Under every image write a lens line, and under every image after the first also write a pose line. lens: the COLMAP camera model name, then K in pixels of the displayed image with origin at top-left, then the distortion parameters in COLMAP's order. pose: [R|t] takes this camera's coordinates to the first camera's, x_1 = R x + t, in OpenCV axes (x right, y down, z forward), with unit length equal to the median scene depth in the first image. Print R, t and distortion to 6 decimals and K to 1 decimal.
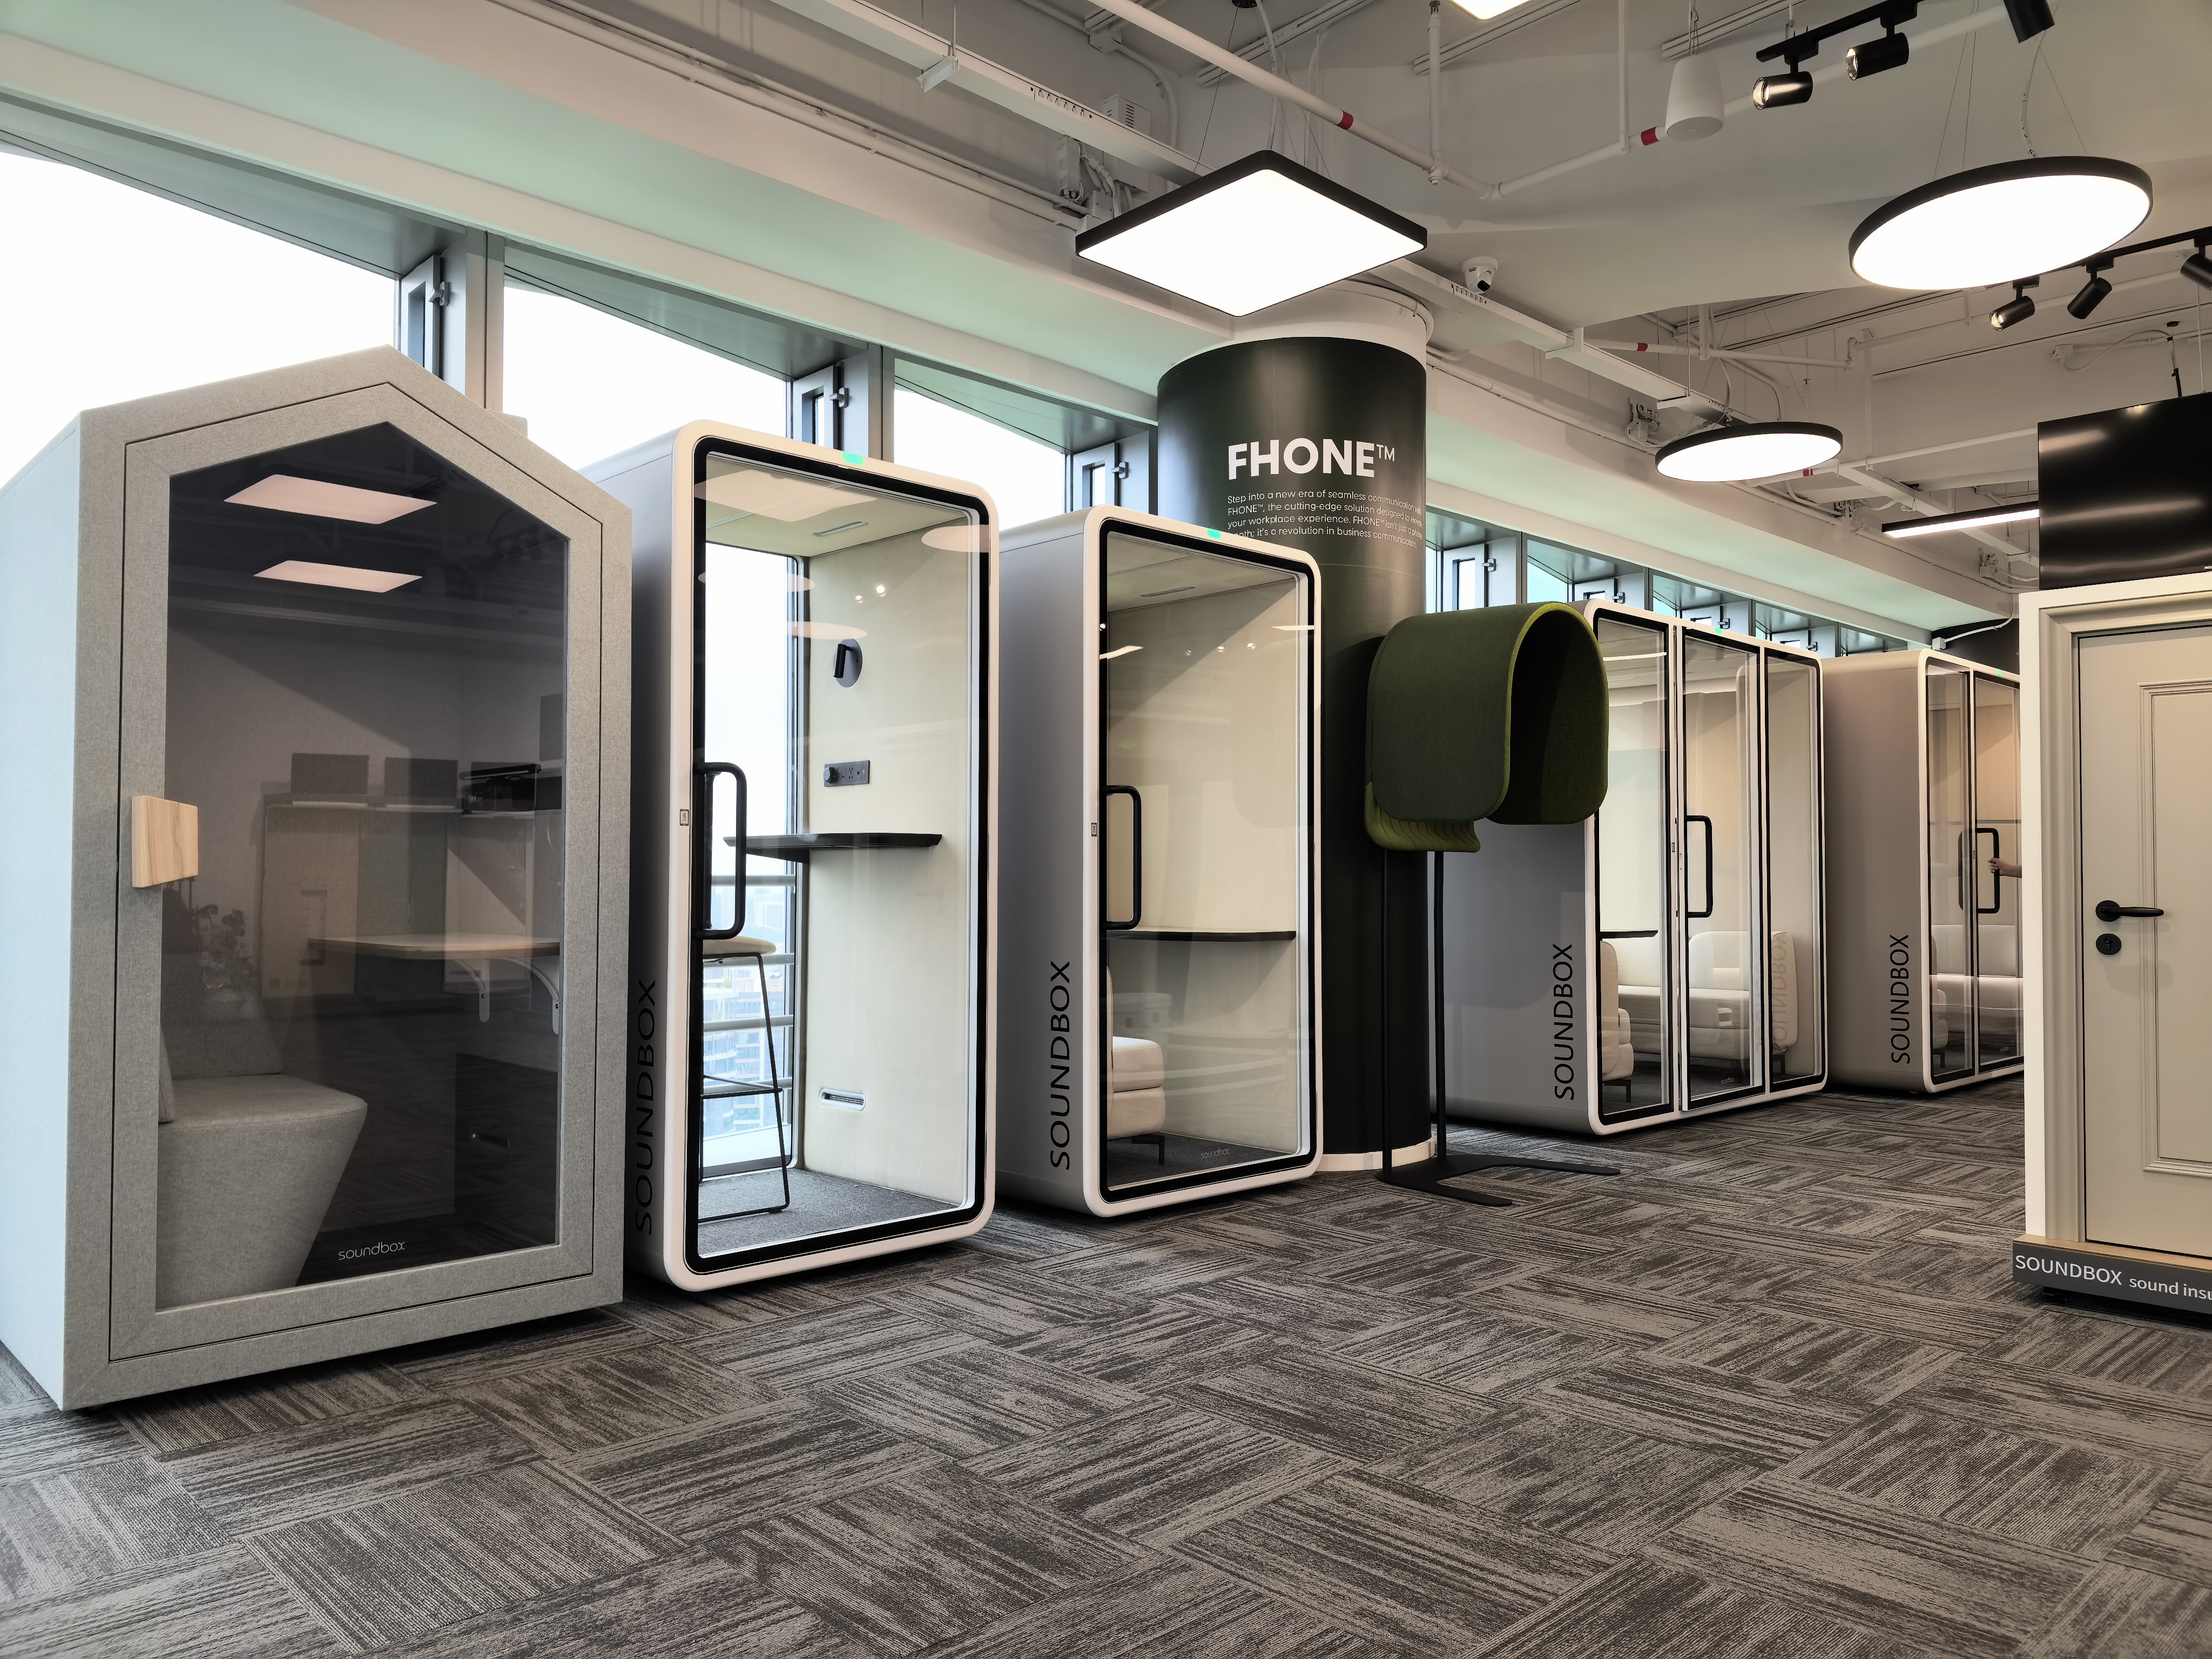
lens RADIAL K [[1577.1, 0, 1107.3], [0, 1577.1, 836.2], [0, 0, 1]] dist [0.022755, -0.017739]
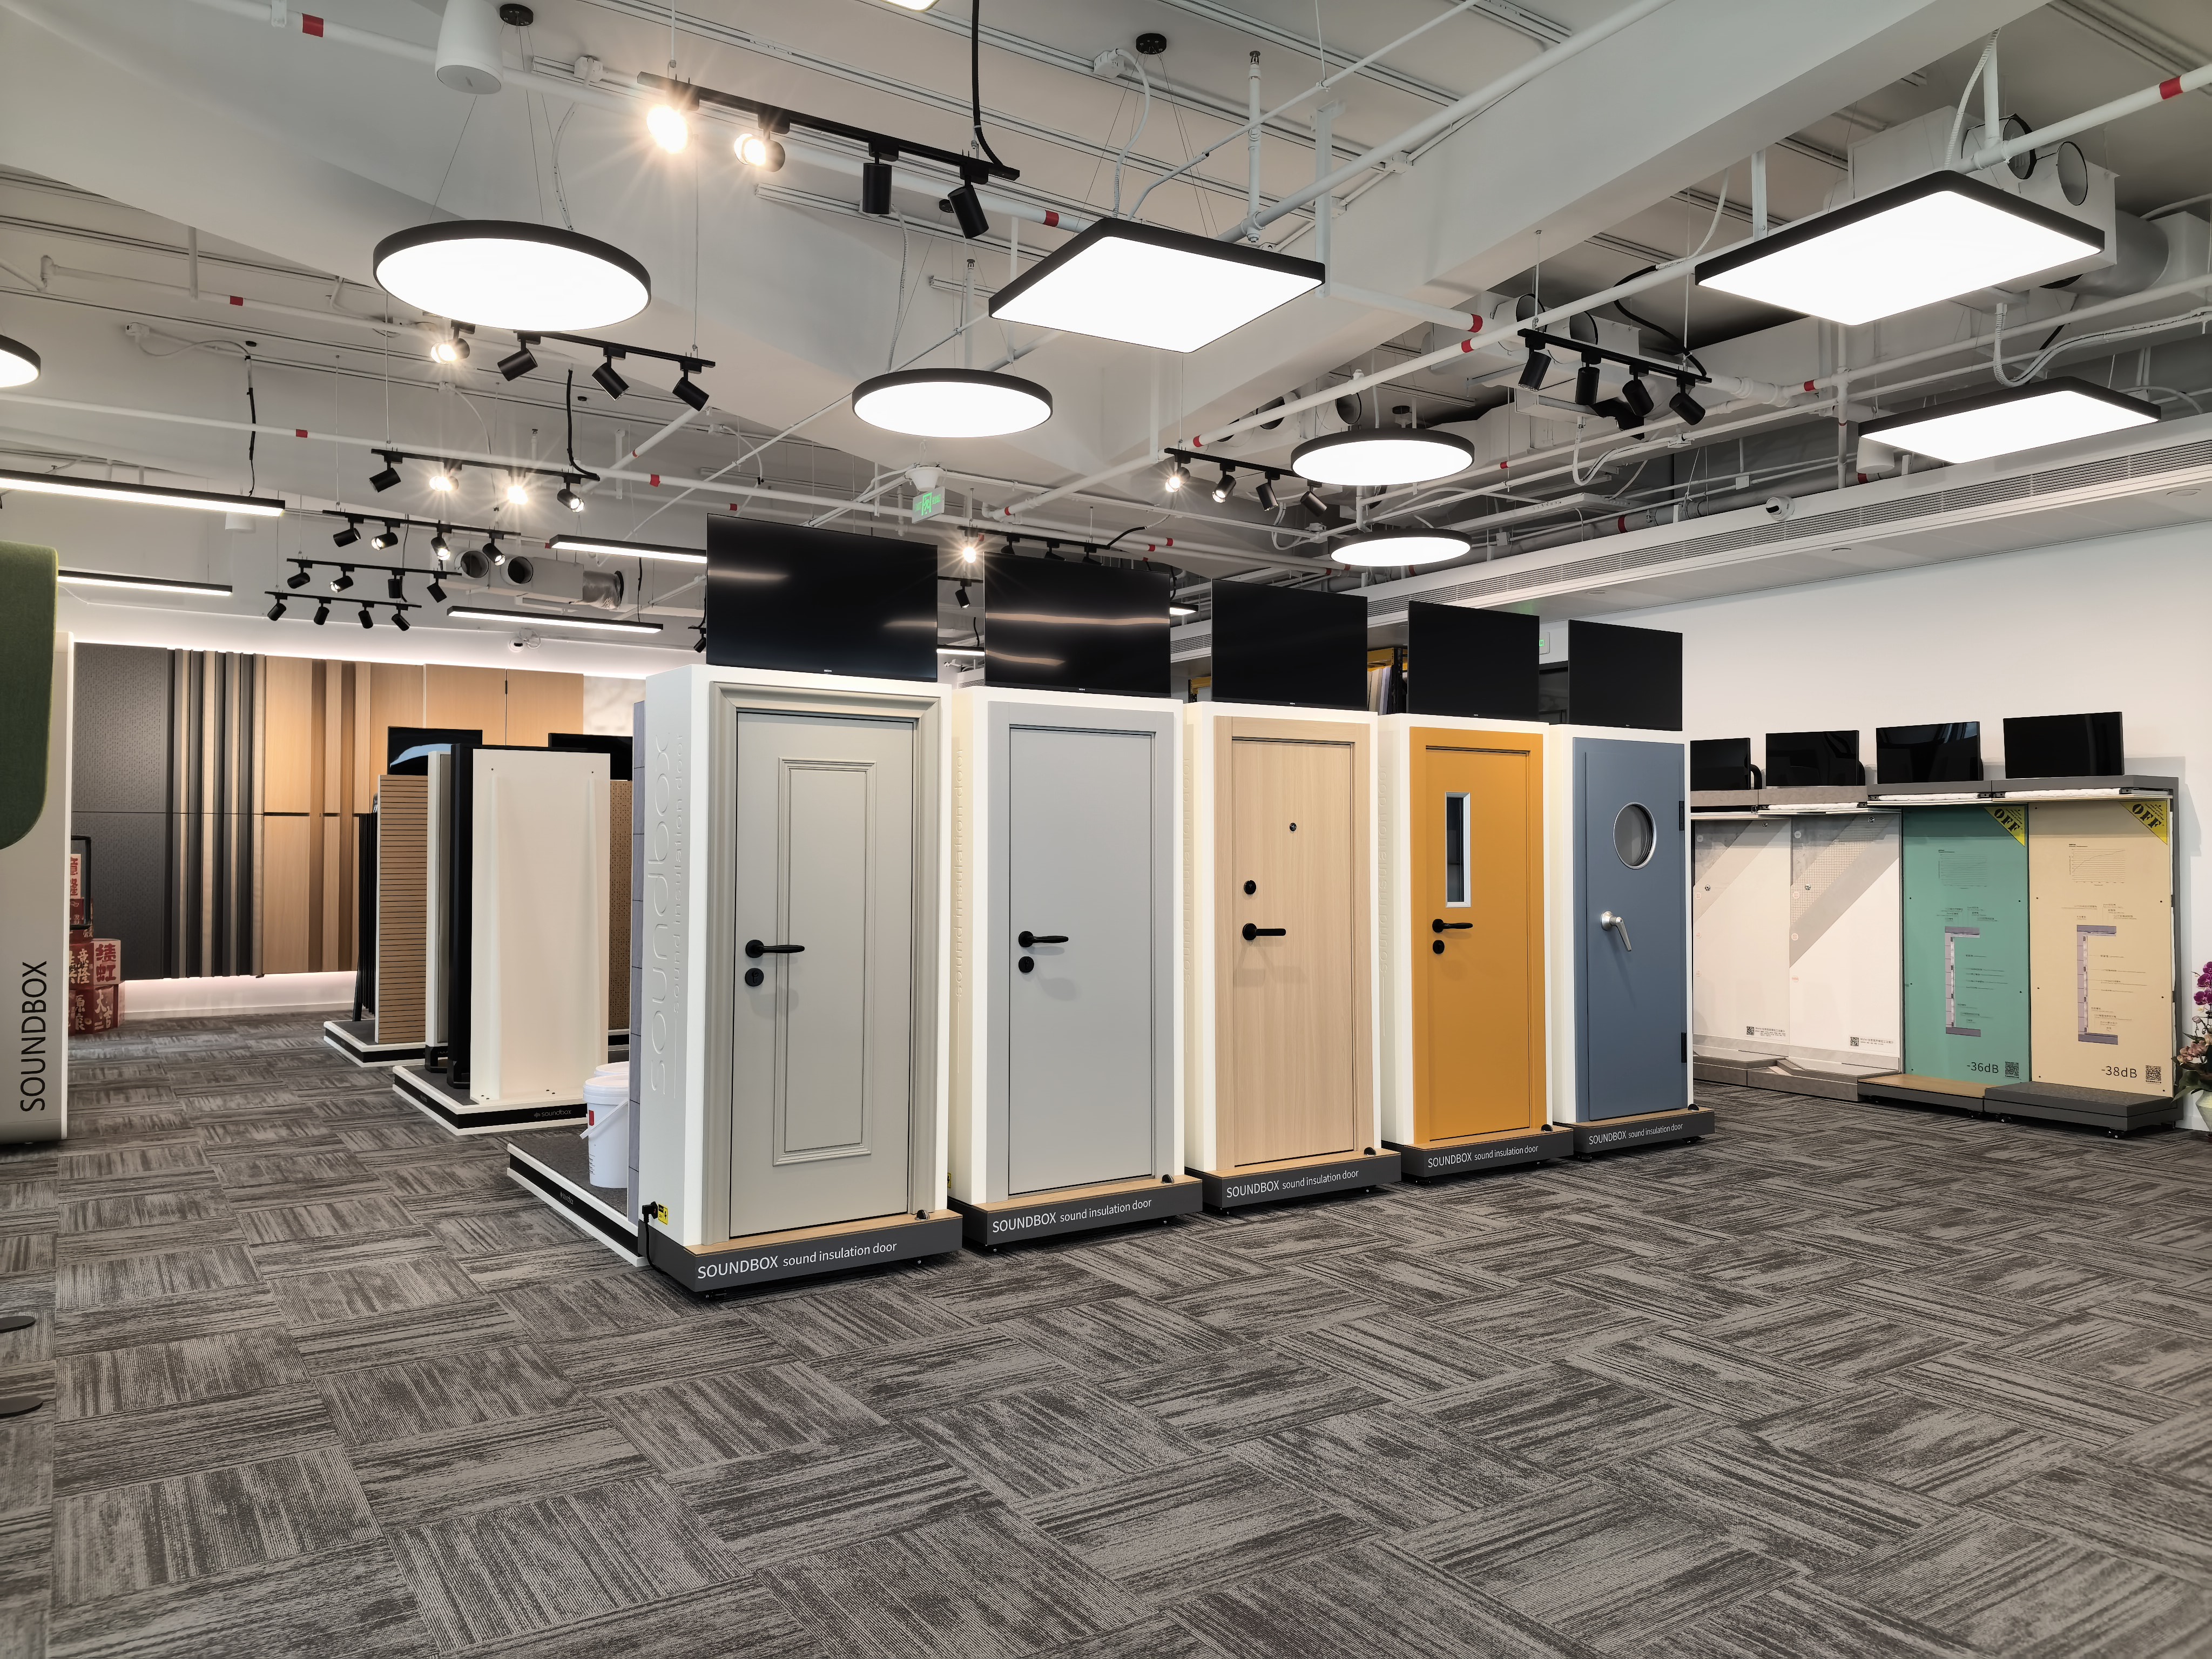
lens RADIAL K [[1577.1, 0, 1107.1], [0, 1577.1, 825.6], [0, 0, 1]] dist [0.022755, -0.017739]
pose [[0.185715, 0.013686, 0.982508, -0.542802], [-0.029984, 0.999516, -0.008255, -0.049255], [-0.982146, -0.027926, 0.186035, 0.627679]]
